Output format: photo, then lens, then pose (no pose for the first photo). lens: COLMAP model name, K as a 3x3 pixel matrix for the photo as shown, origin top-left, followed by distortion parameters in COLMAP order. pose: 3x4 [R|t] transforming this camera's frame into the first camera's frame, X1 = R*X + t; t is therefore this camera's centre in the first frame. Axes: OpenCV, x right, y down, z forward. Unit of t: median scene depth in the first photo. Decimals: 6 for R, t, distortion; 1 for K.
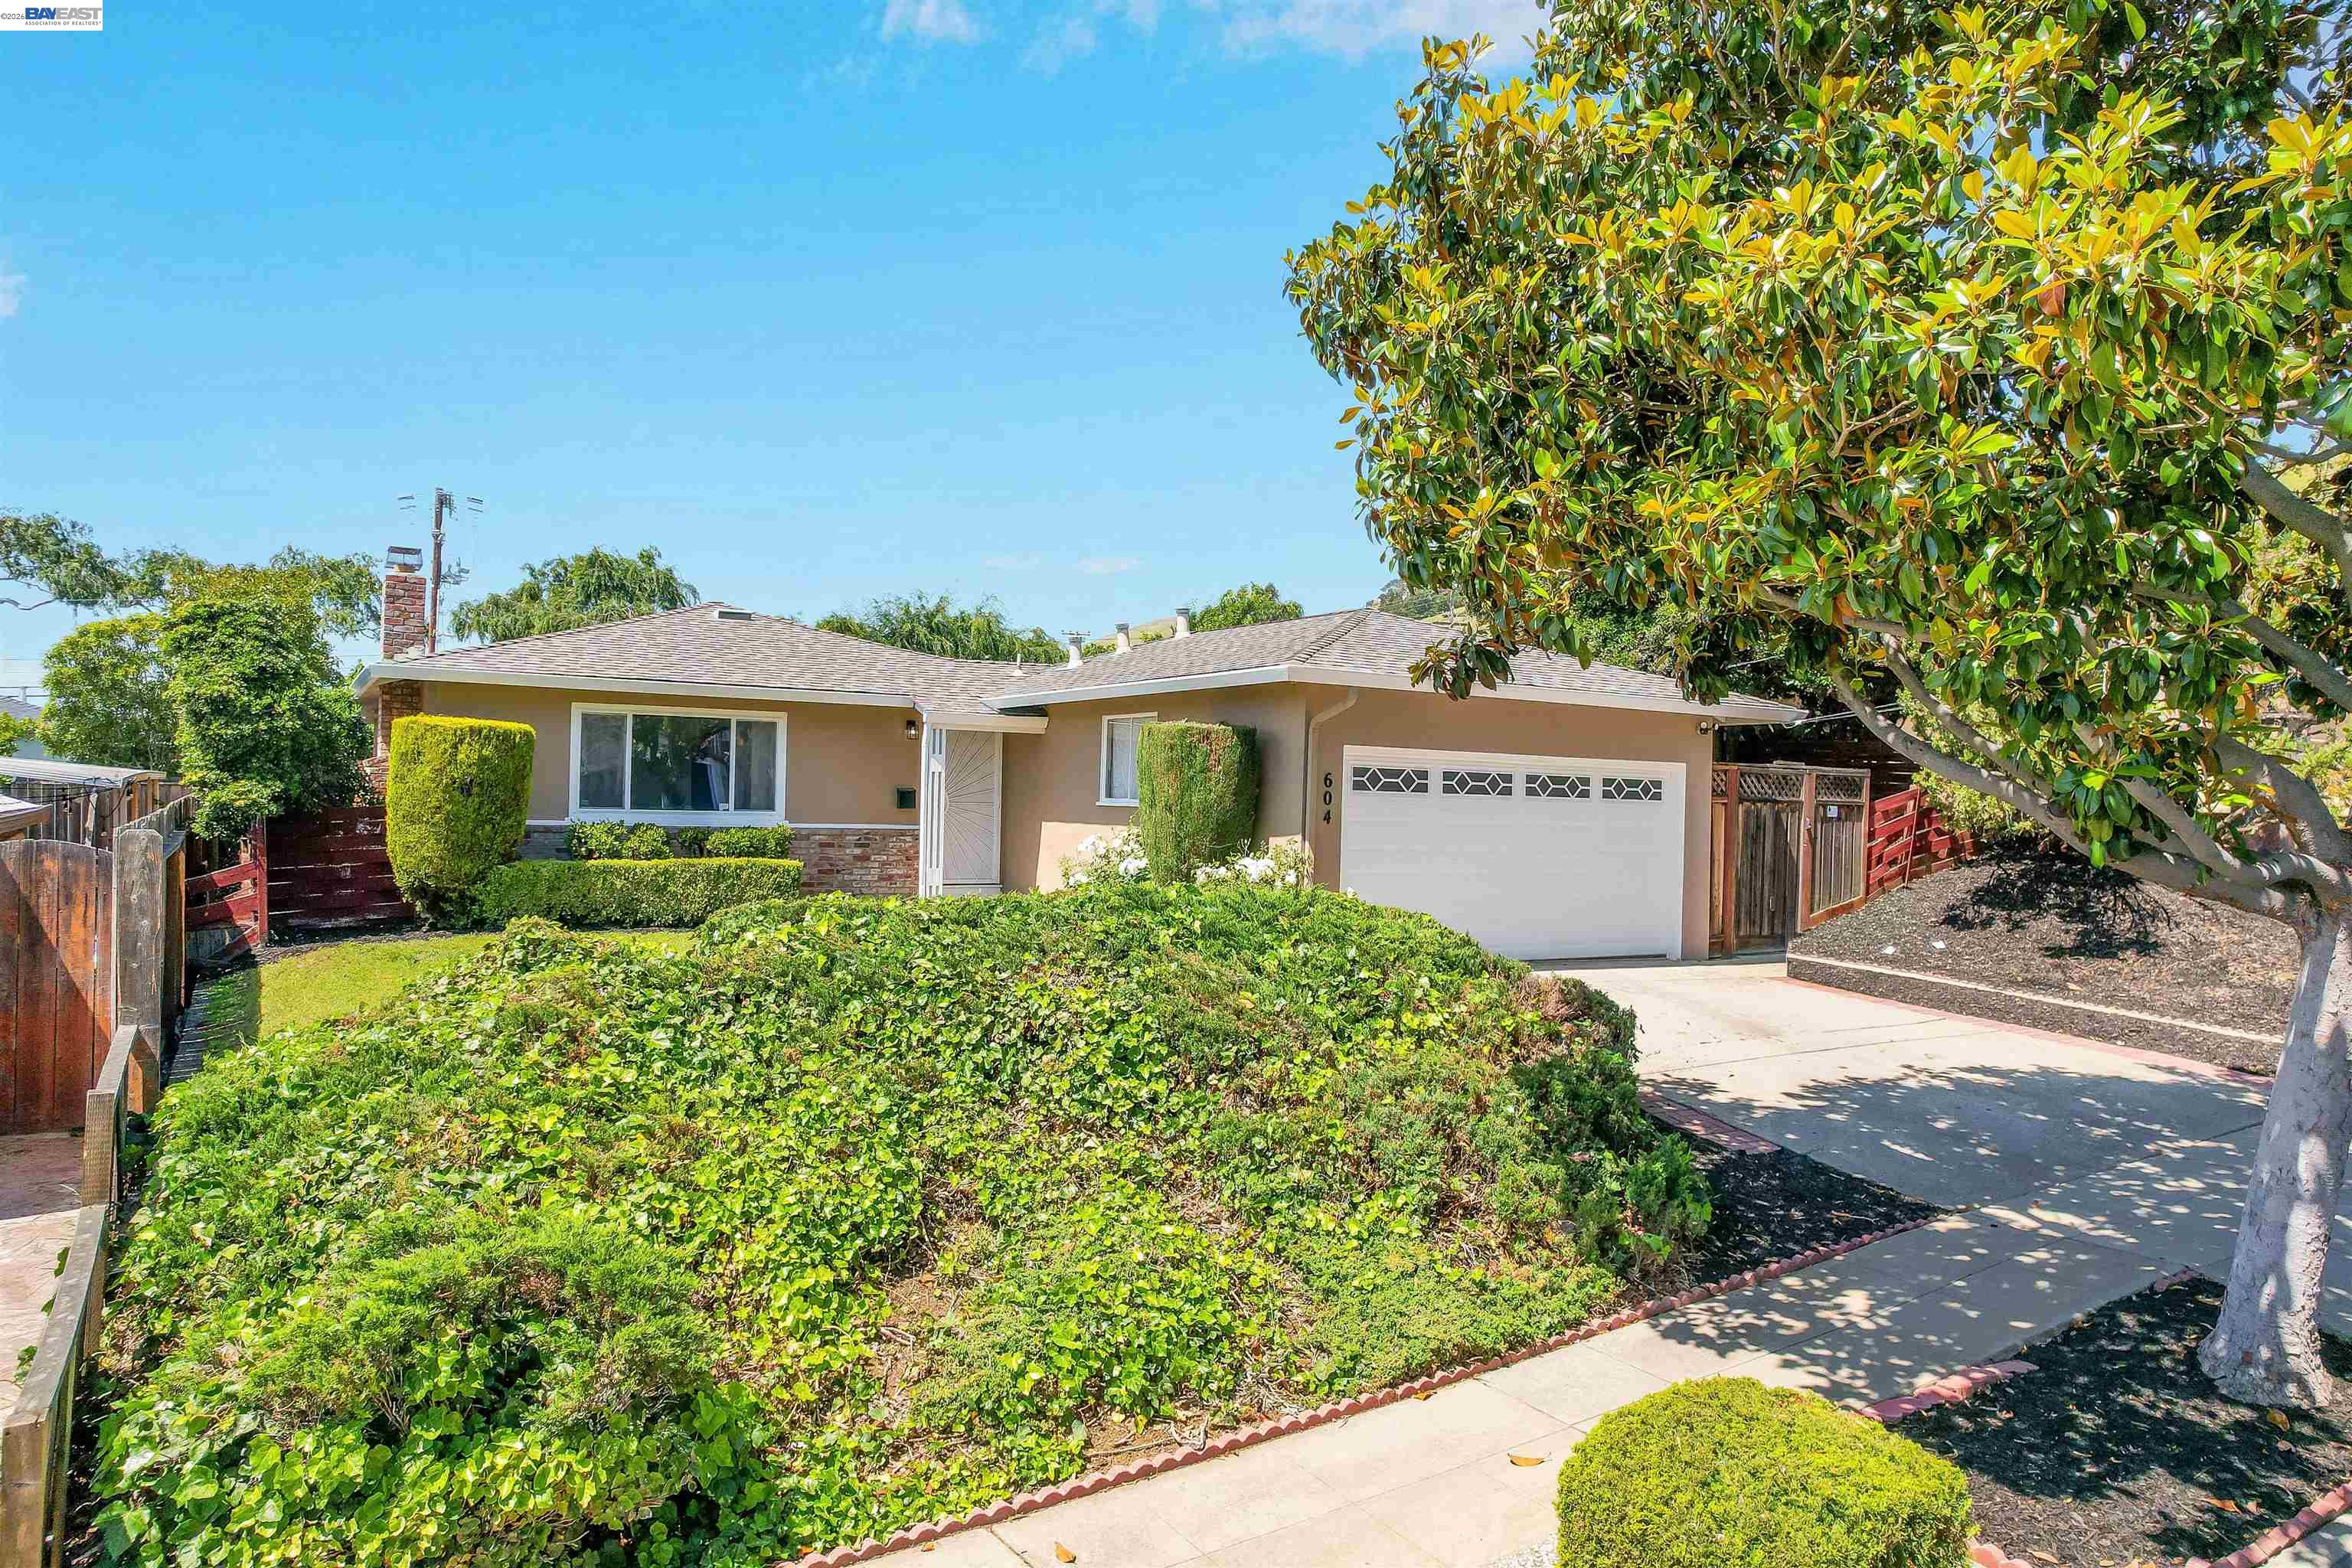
lens RADIAL K [[1540.8, 0, 1176.0], [0, 1540.8, 784.0], [0, 0, 1]] dist [-0.082504, 0.070100]
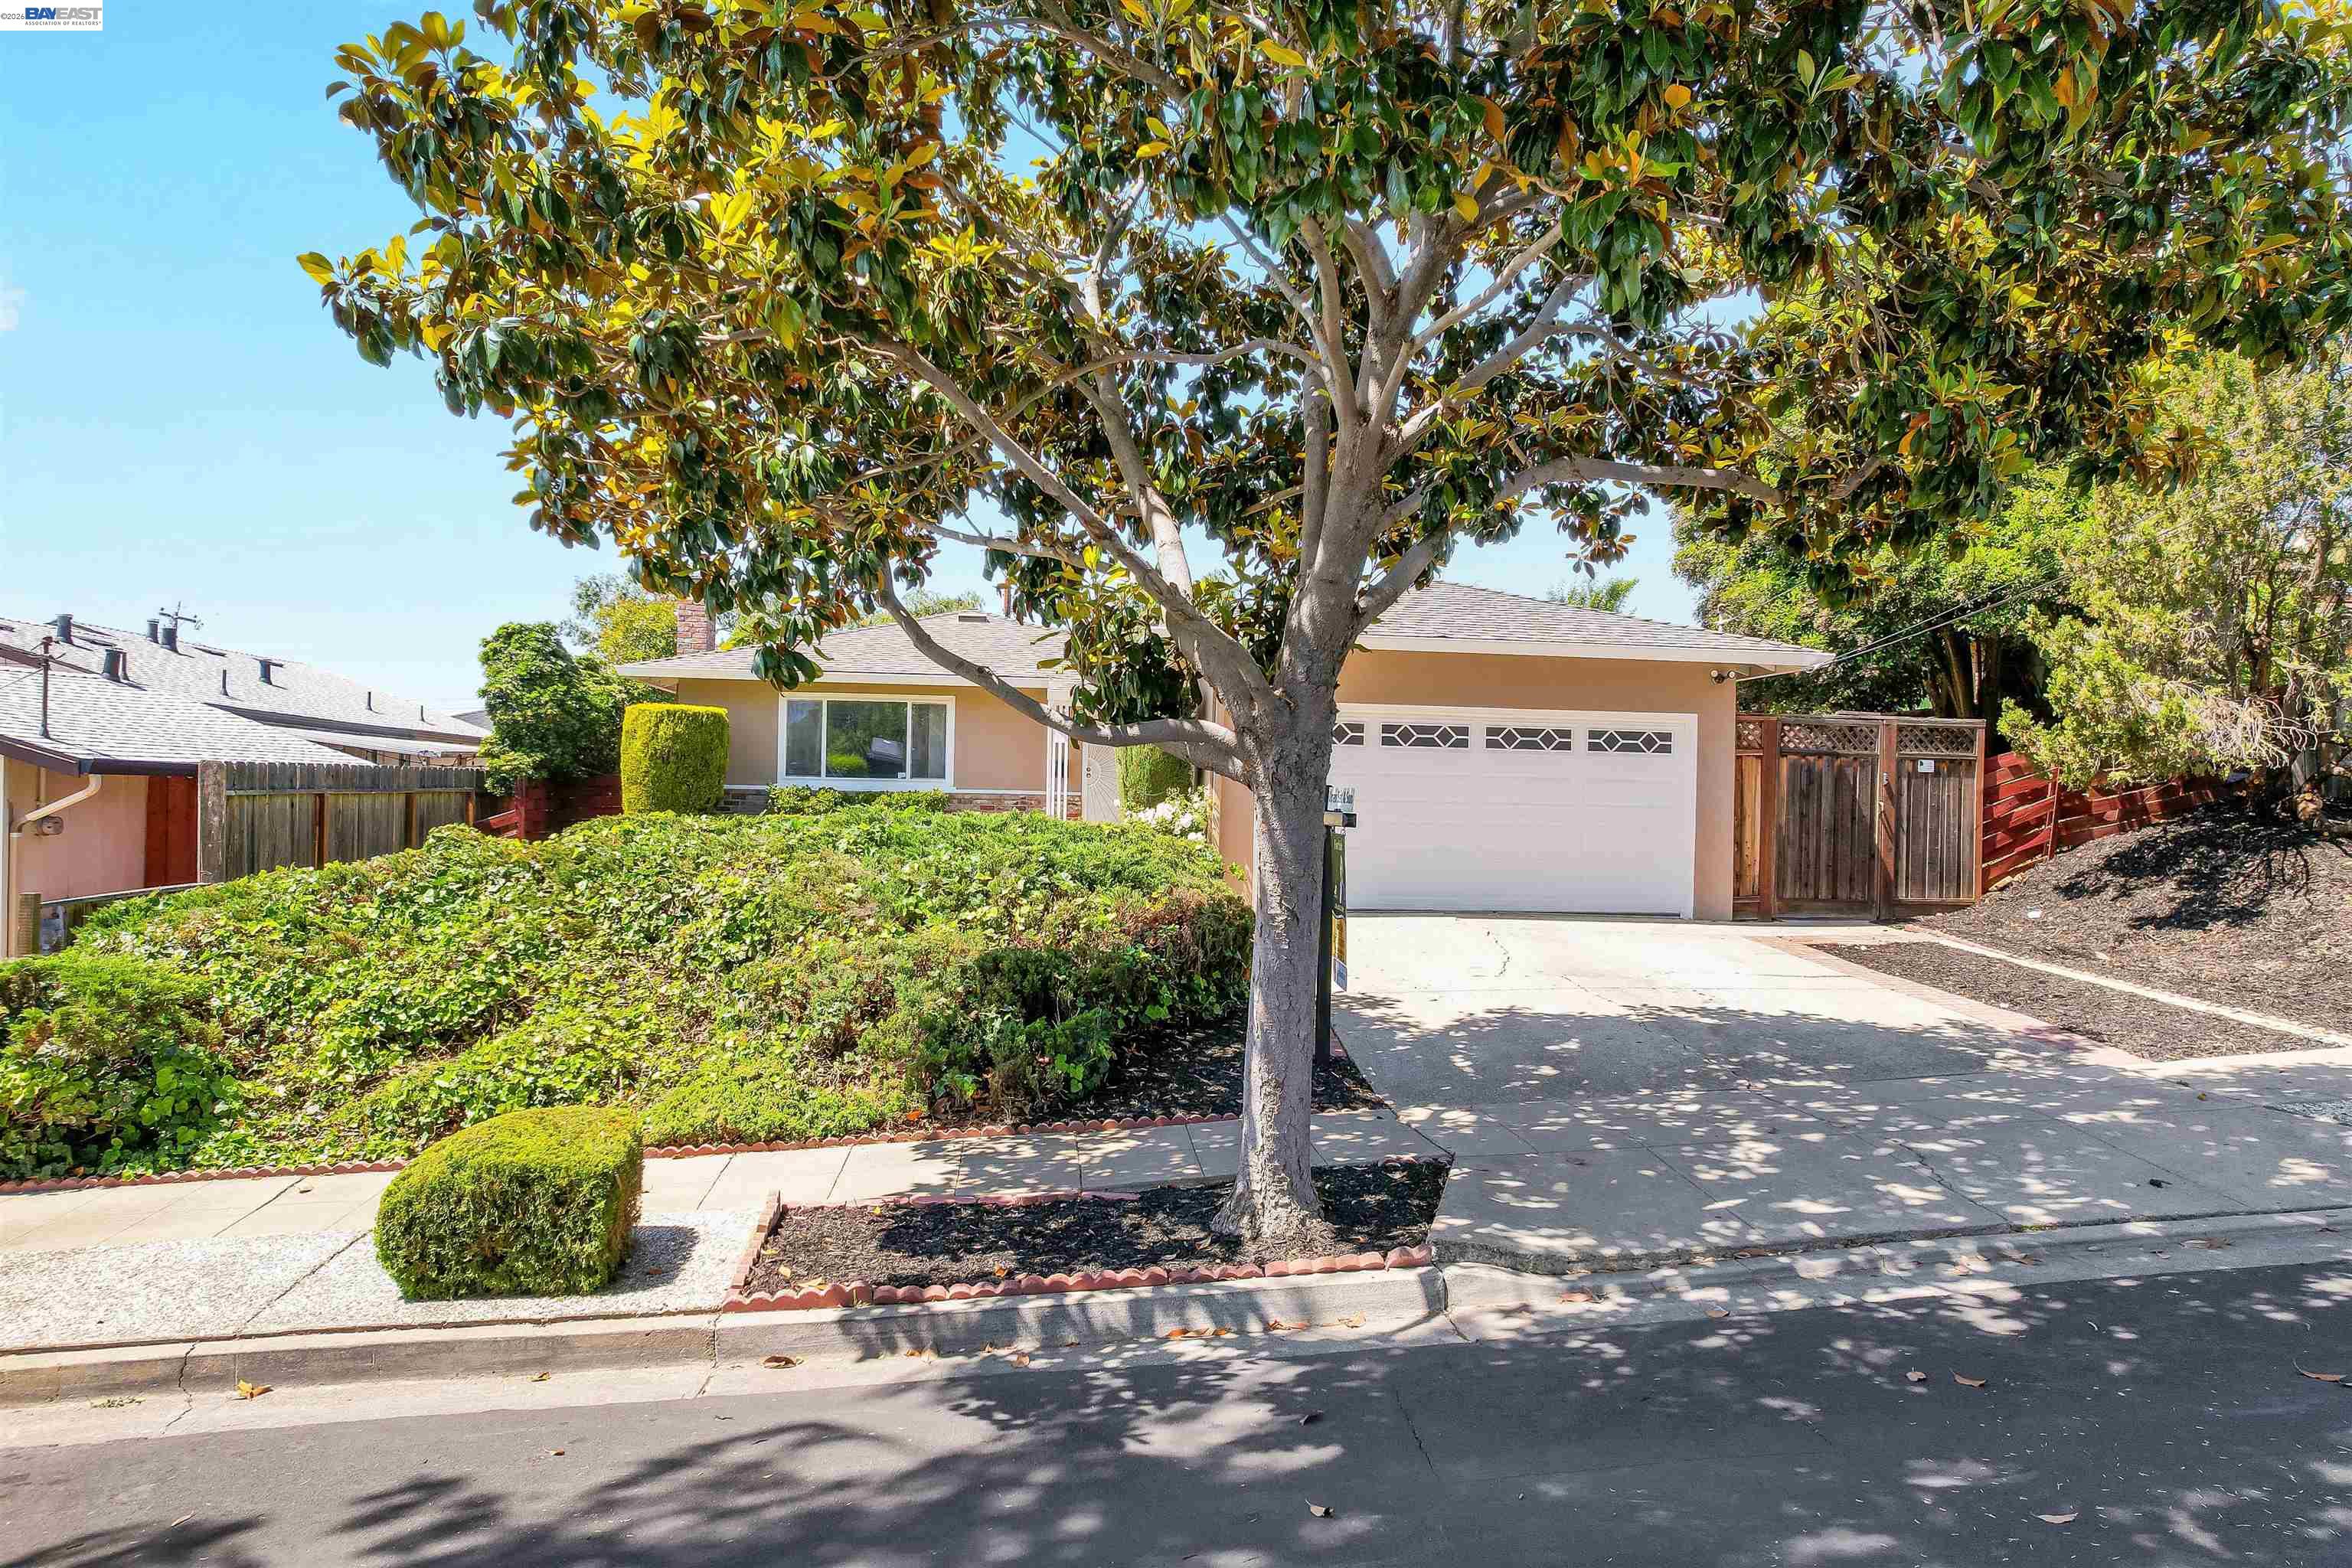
lens RADIAL K [[1540.8, 0, 1176.0], [0, 1540.8, 784.0], [0, 0, 1]] dist [-0.082504, 0.070100]
pose [[0.906956, -0.010141, -0.421104, 0.450712], [0.005946, 0.999919, -0.011272, 0.040047], [0.421184, 0.007719, 0.906942, -0.004765]]
